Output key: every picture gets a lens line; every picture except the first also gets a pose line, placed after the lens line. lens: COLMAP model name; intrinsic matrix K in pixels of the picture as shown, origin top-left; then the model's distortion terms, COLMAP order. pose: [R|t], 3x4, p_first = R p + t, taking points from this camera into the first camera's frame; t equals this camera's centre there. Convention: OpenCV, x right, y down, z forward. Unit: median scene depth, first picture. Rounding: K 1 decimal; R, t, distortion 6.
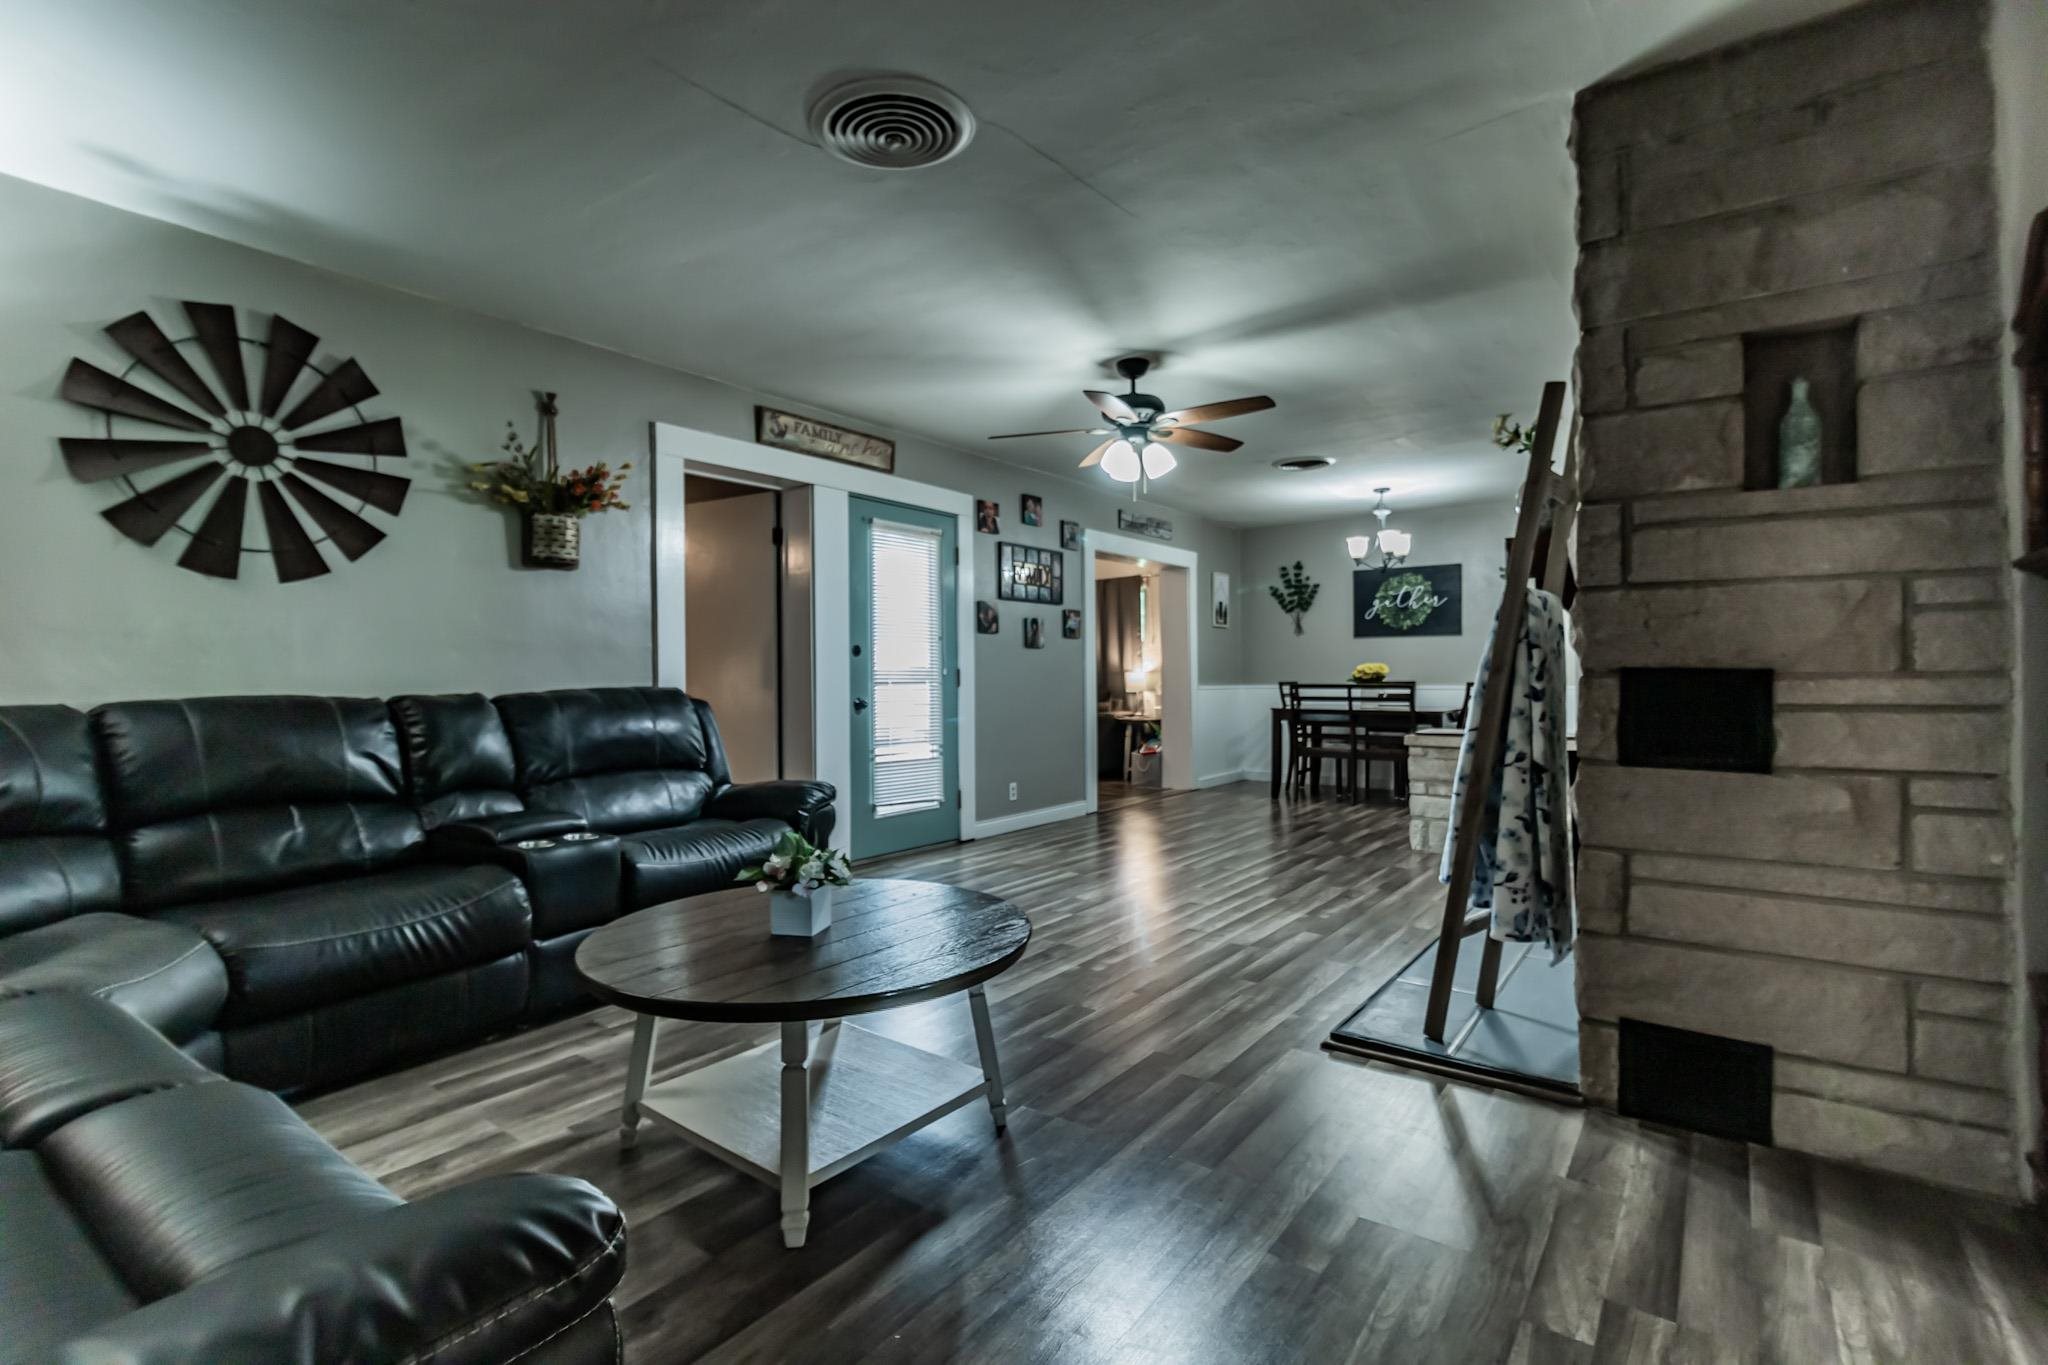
lens RADIAL K [[951.9, 0, 1024.0], [0, 951.9, 682.5], [0, 0, 1]] dist [0.001599, 0.000184]
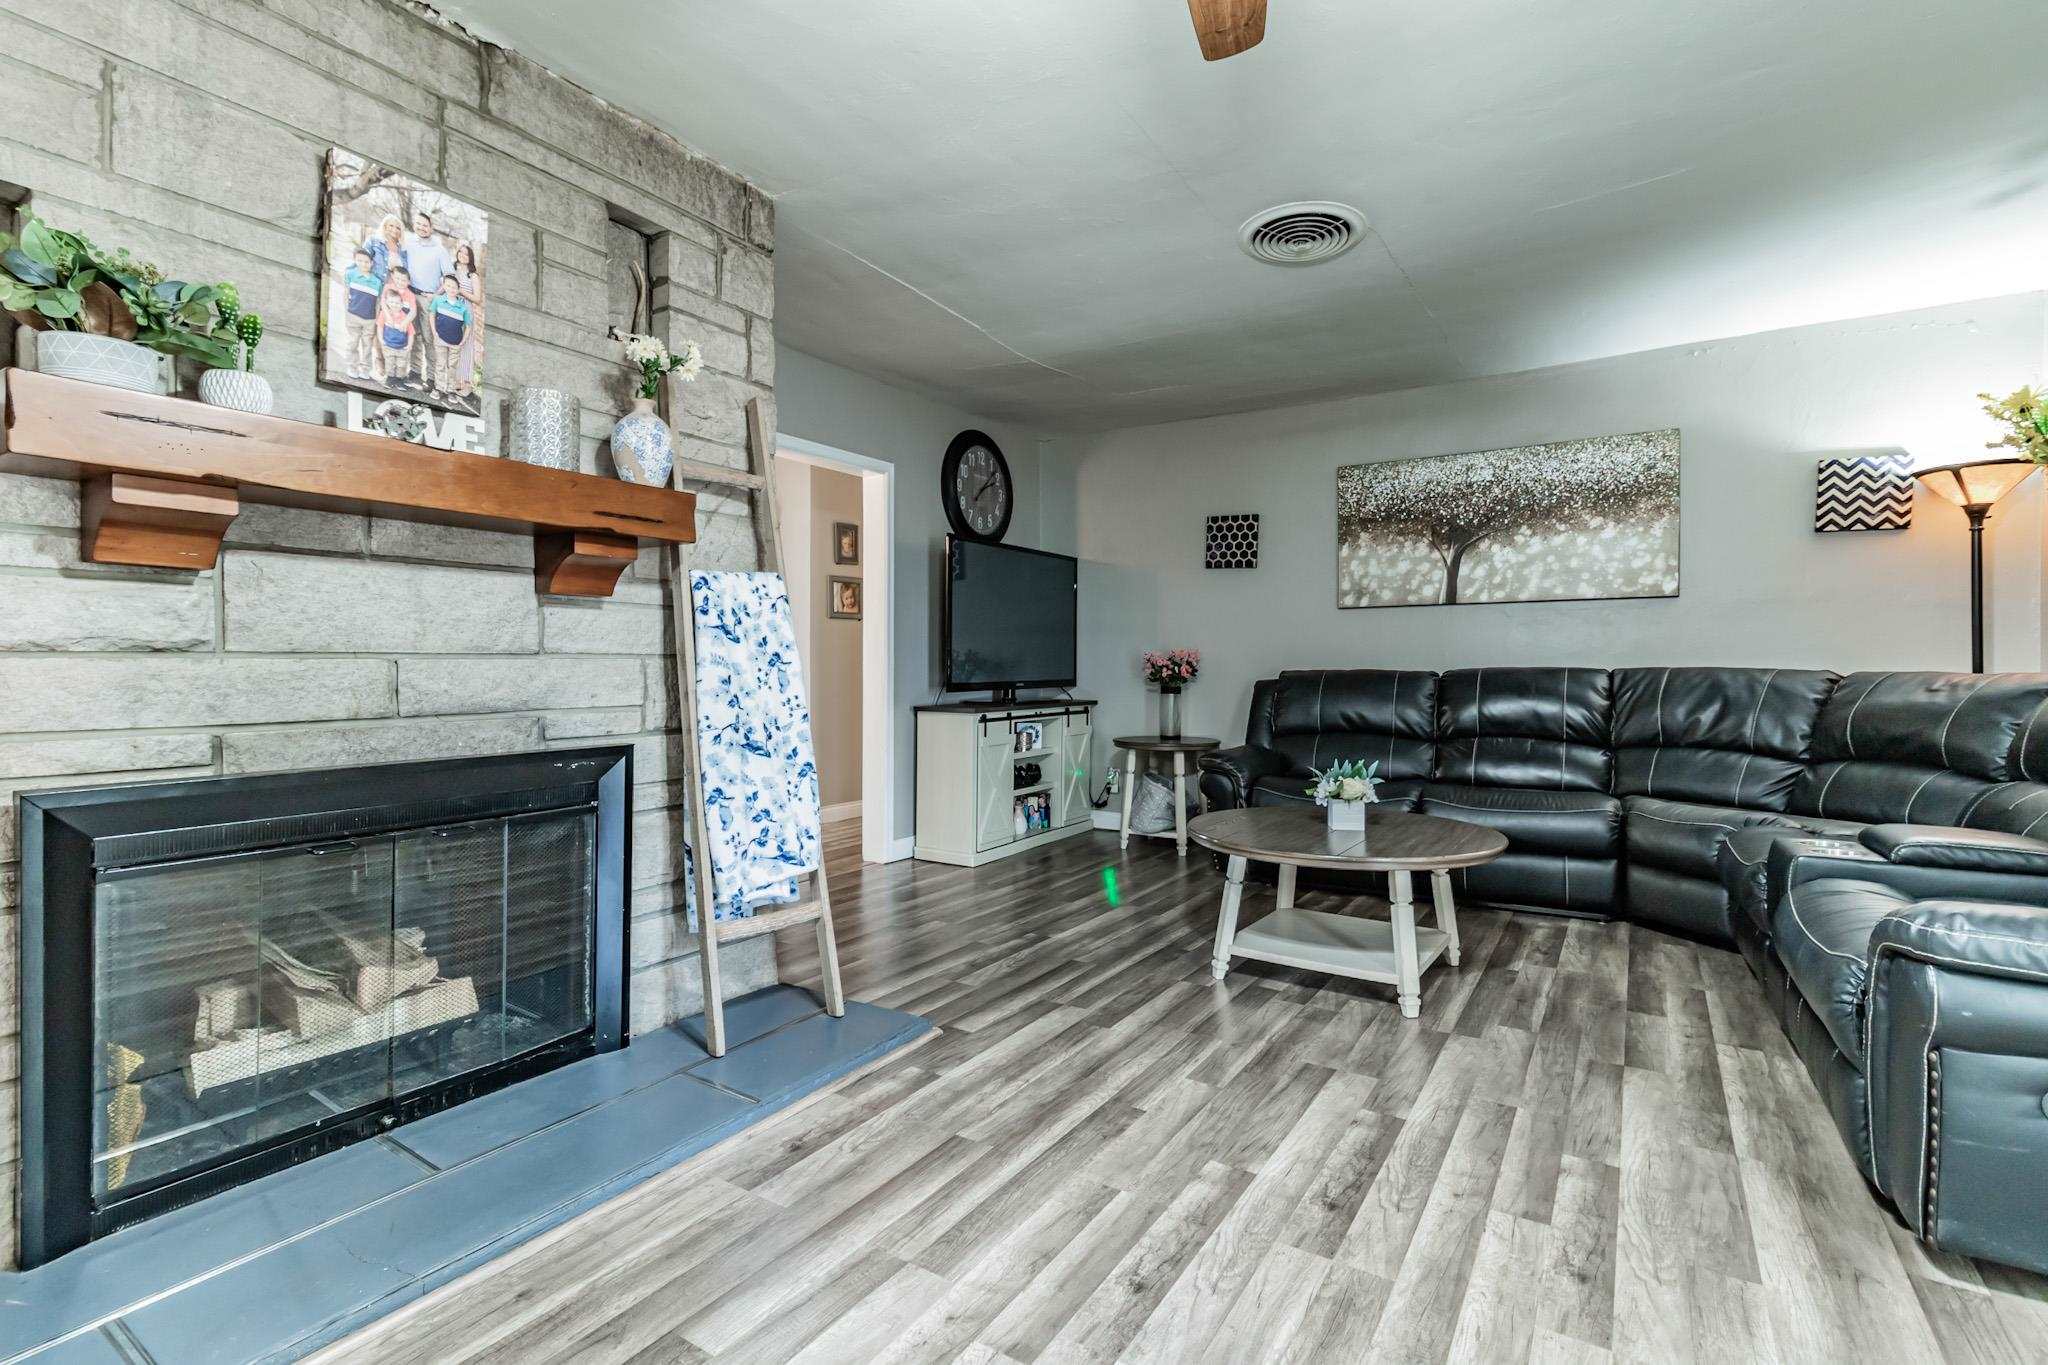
lens RADIAL K [[951.9, 0, 1024.0], [0, 951.9, 682.5], [0, 0, 1]] dist [0.001599, 0.000184]
pose [[-0.998088, 0.005423, -0.061569, 0.291102], [0.003488, 0.999498, 0.031491, -0.007675], [0.061709, 0.031216, -0.997606, 2.004804]]
